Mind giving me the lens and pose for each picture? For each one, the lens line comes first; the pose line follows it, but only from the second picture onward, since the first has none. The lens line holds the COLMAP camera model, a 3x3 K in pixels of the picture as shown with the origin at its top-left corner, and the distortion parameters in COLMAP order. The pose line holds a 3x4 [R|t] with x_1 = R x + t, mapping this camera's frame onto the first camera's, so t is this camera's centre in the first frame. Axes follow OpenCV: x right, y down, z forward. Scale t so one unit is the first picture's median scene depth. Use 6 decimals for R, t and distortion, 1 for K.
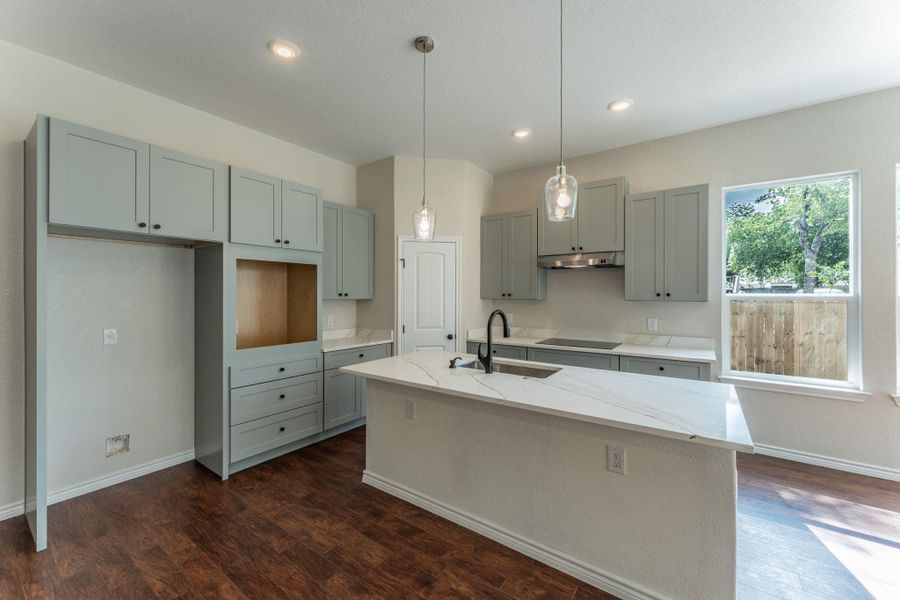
lens RADIAL K [[358.3, 0, 445.7], [0, 358.3, 293.6], [0, 0, 1]] dist [-0.001799, -0.000010]
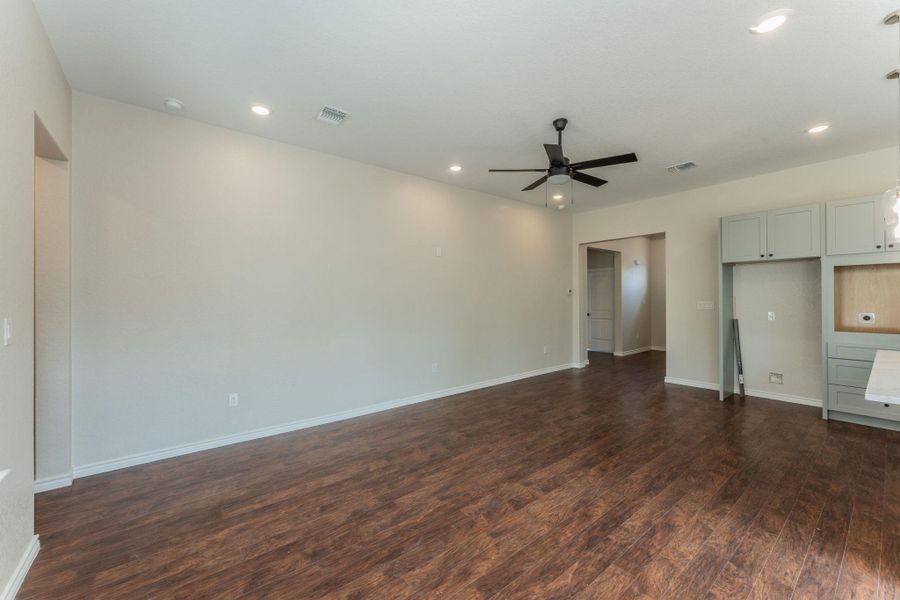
lens RADIAL K [[358.3, 0, 445.7], [0, 358.3, 293.6], [0, 0, 1]] dist [-0.001799, -0.000010]
pose [[-0.267545, -0.010800, -0.963485, 0.983827], [0.005907, 0.999900, -0.012848, 0.015663], [0.963527, -0.009129, -0.267454, -0.075099]]
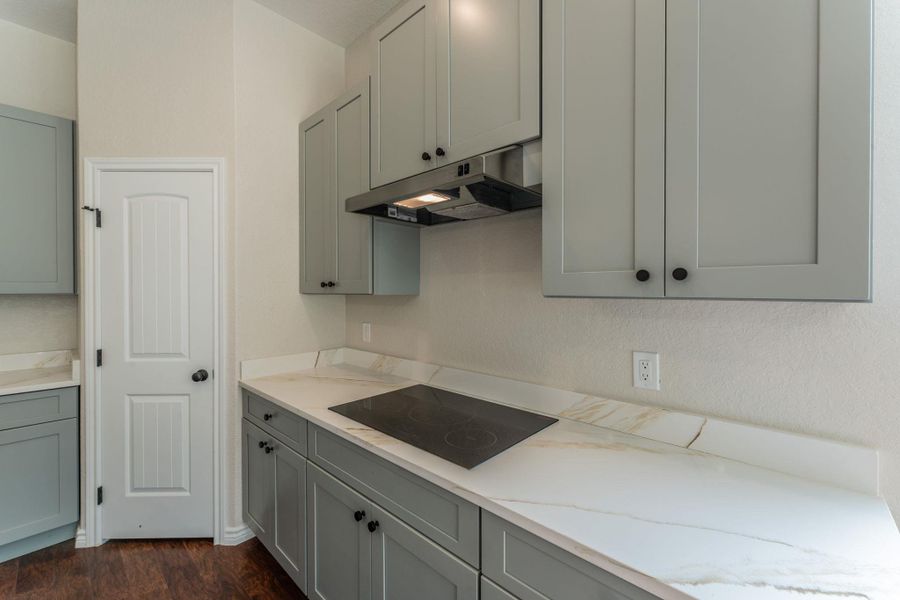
lens RADIAL K [[376.2, 0, 440.9], [0, 376.2, 290.5], [0, 0, 1]] dist [0.001940, 0.000126]
pose [[0.990040, -0.003438, -0.140746, 0.489782], [0.004163, 0.999980, 0.004855, 0.012856], [0.140727, -0.005393, 0.990034, 0.709277]]
